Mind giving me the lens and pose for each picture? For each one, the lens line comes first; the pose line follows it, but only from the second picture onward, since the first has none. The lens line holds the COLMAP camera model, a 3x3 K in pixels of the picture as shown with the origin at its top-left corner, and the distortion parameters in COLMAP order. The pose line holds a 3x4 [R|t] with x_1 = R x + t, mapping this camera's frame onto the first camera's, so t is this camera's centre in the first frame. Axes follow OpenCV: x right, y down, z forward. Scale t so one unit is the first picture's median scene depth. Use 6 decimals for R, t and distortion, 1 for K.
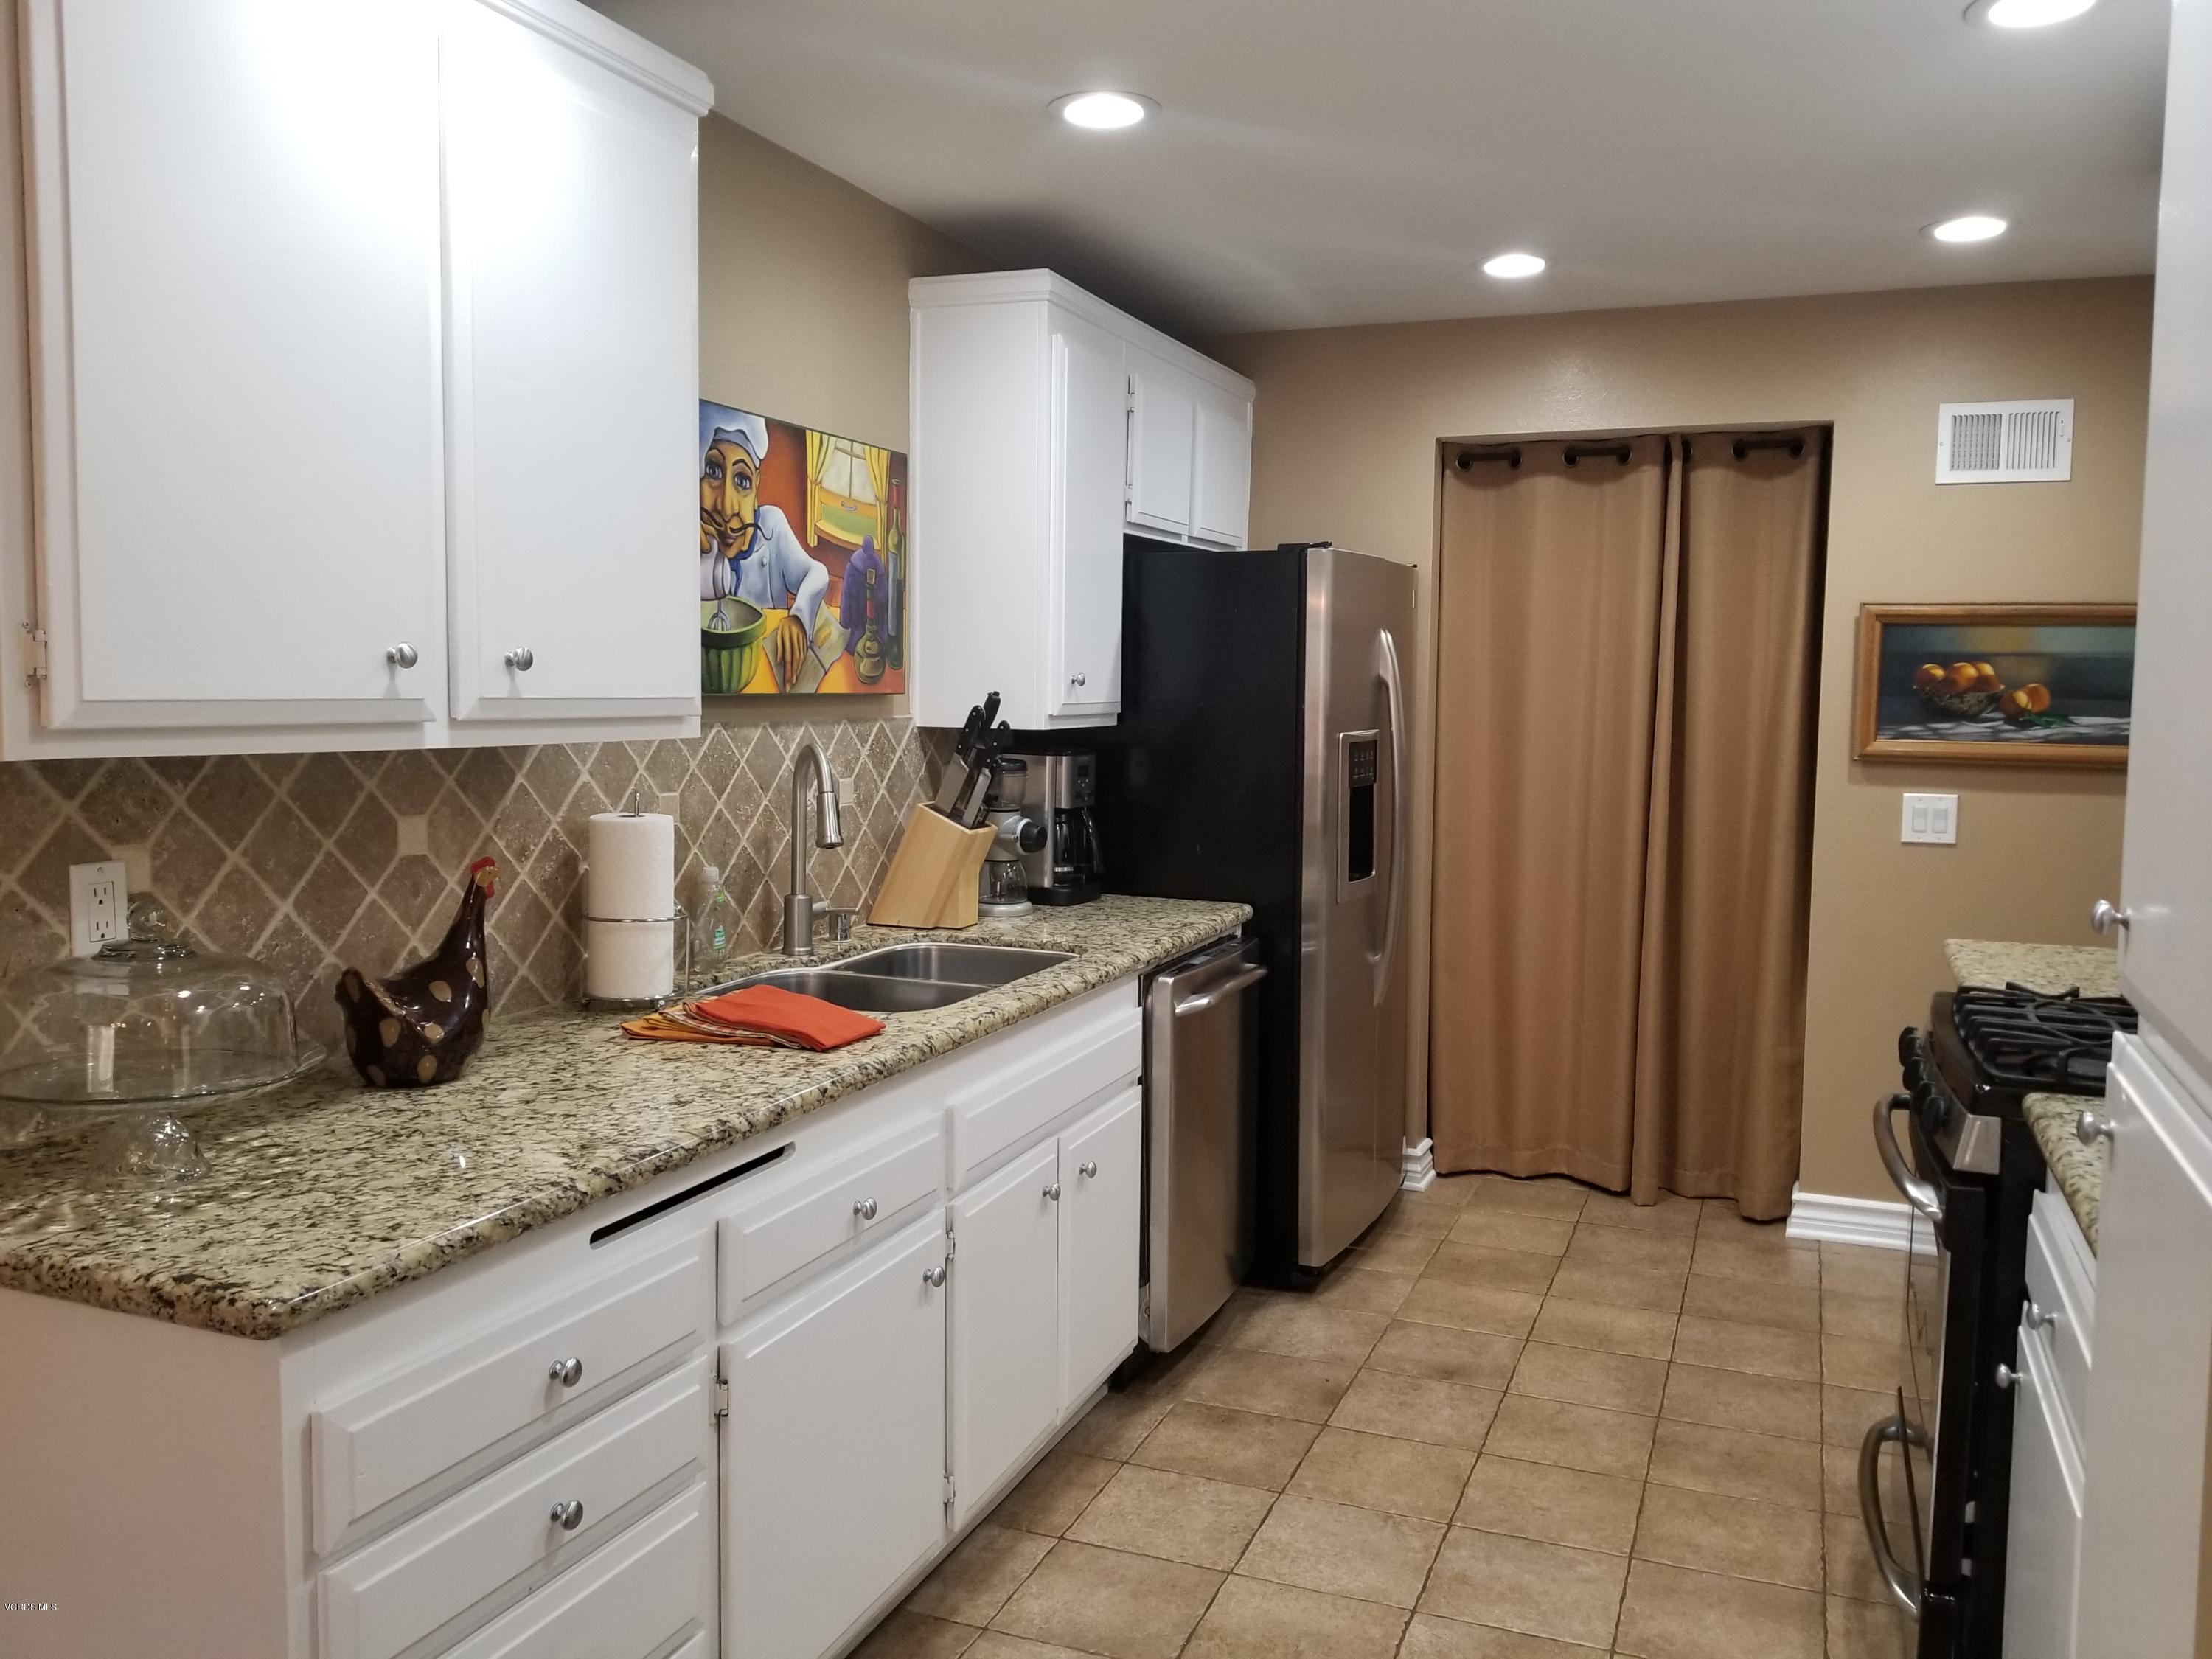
lens RADIAL K [[1707.1, 0, 1099.0], [0, 1707.1, 788.3], [0, 0, 1]] dist [0.123411, -0.206911]
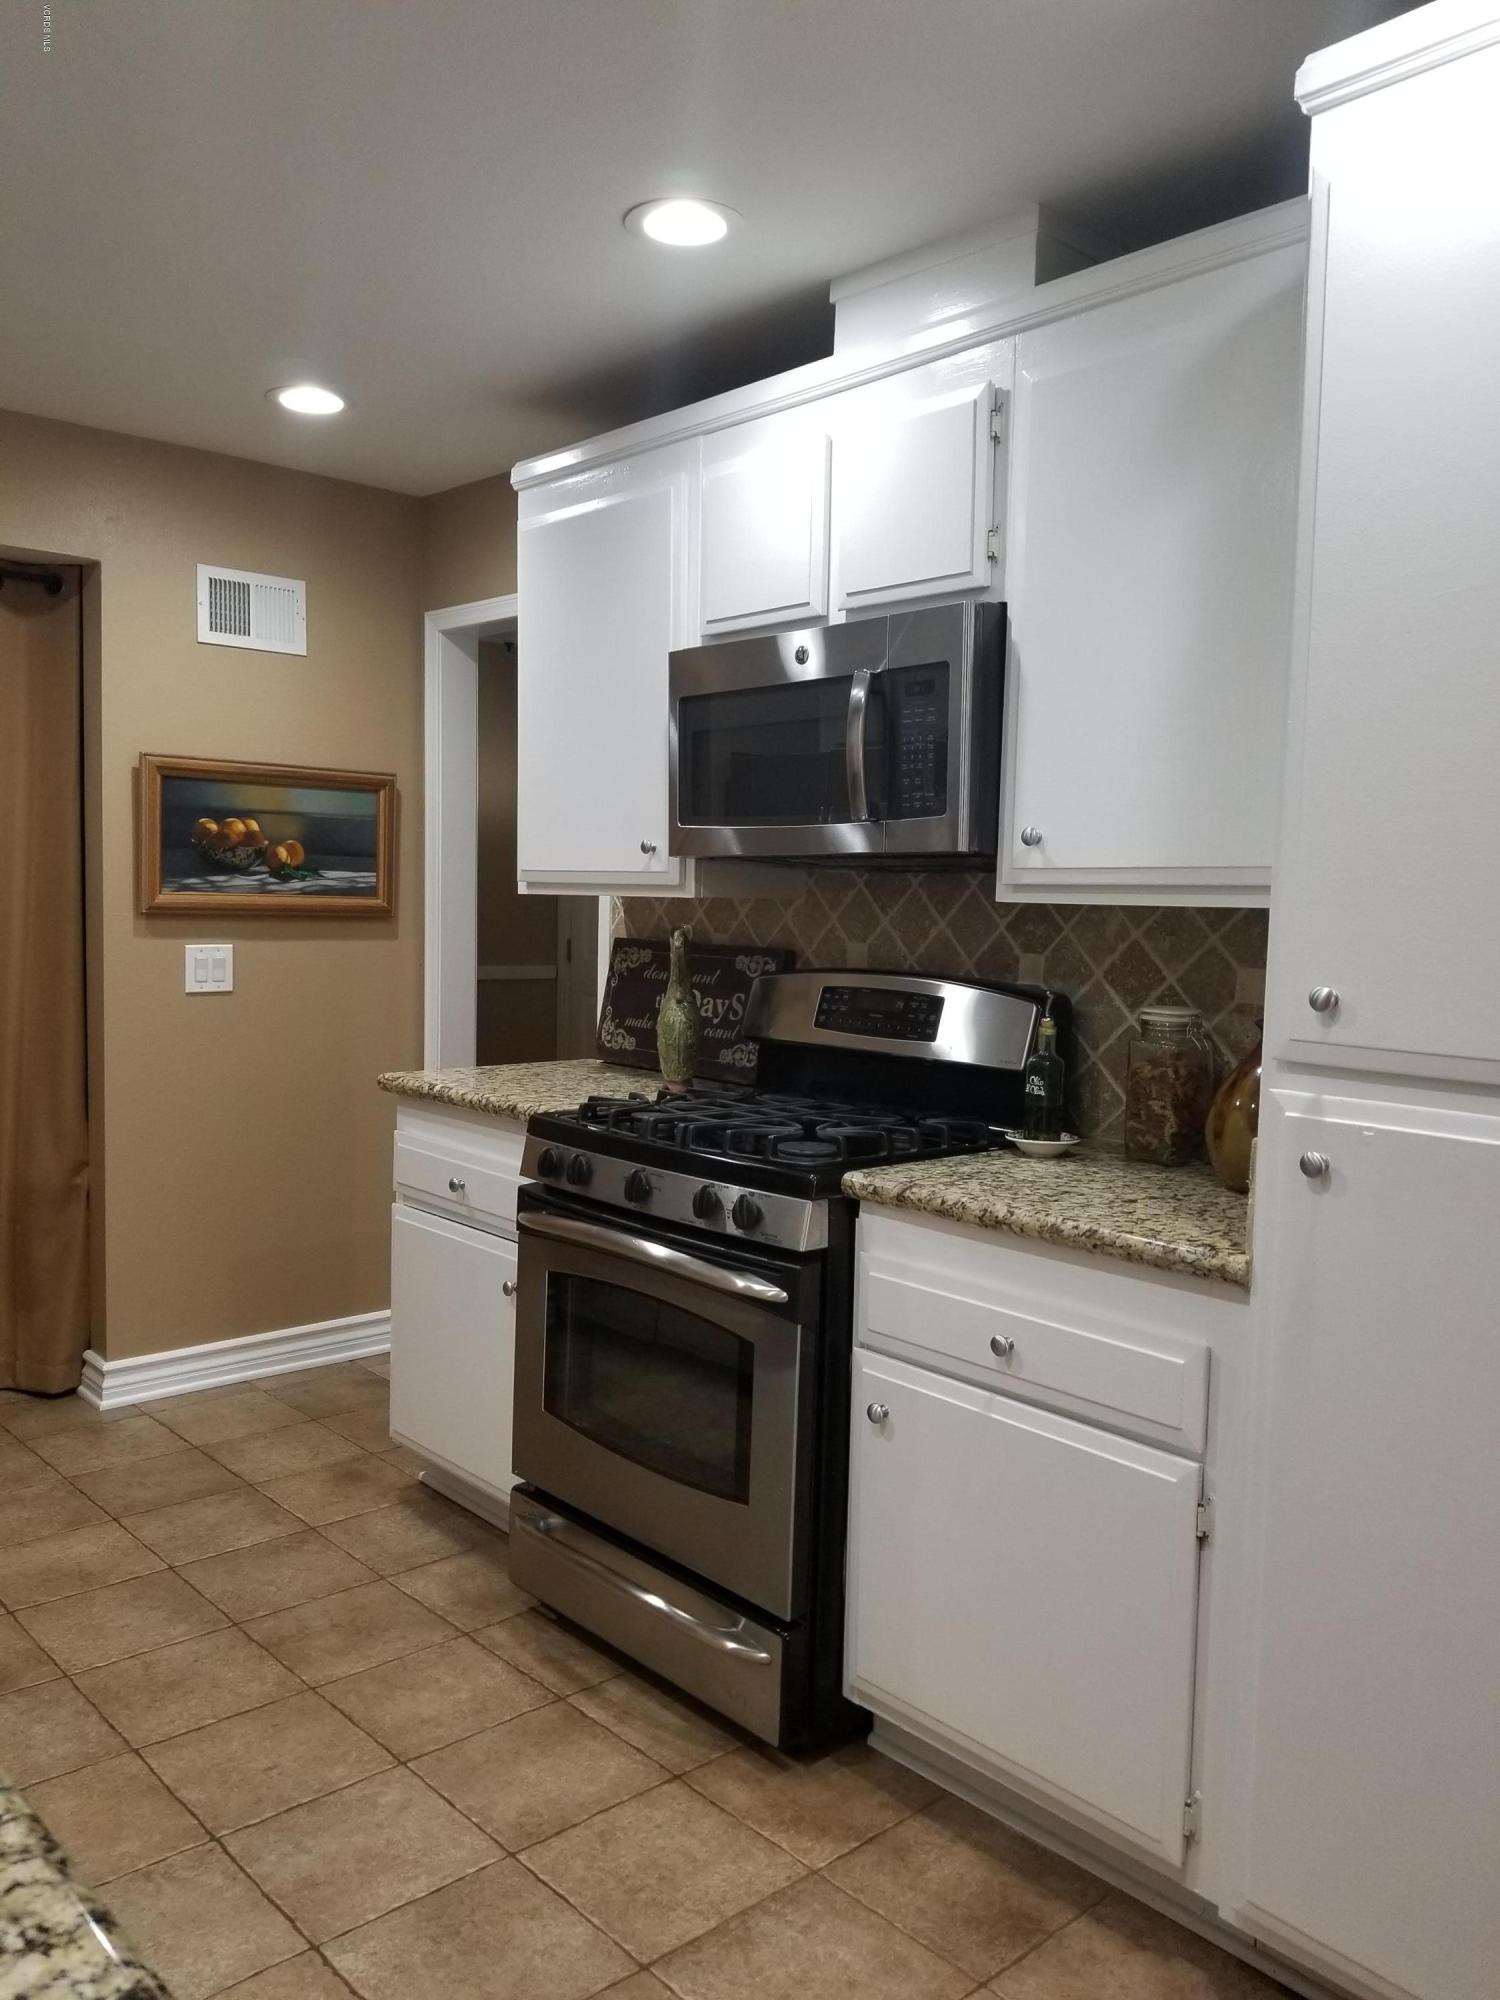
lens RADIAL K [[1578.5, 0, 750.0], [0, 1578.5, 1000.0], [0, 0, 1]] dist [0.001253, -0.007201]
pose [[0.431432, -0.060099, 0.900141, -0.296524], [0.037069, 0.998117, 0.048874, 0.002725], [-0.901384, 0.012282, 0.432847, 0.398456]]
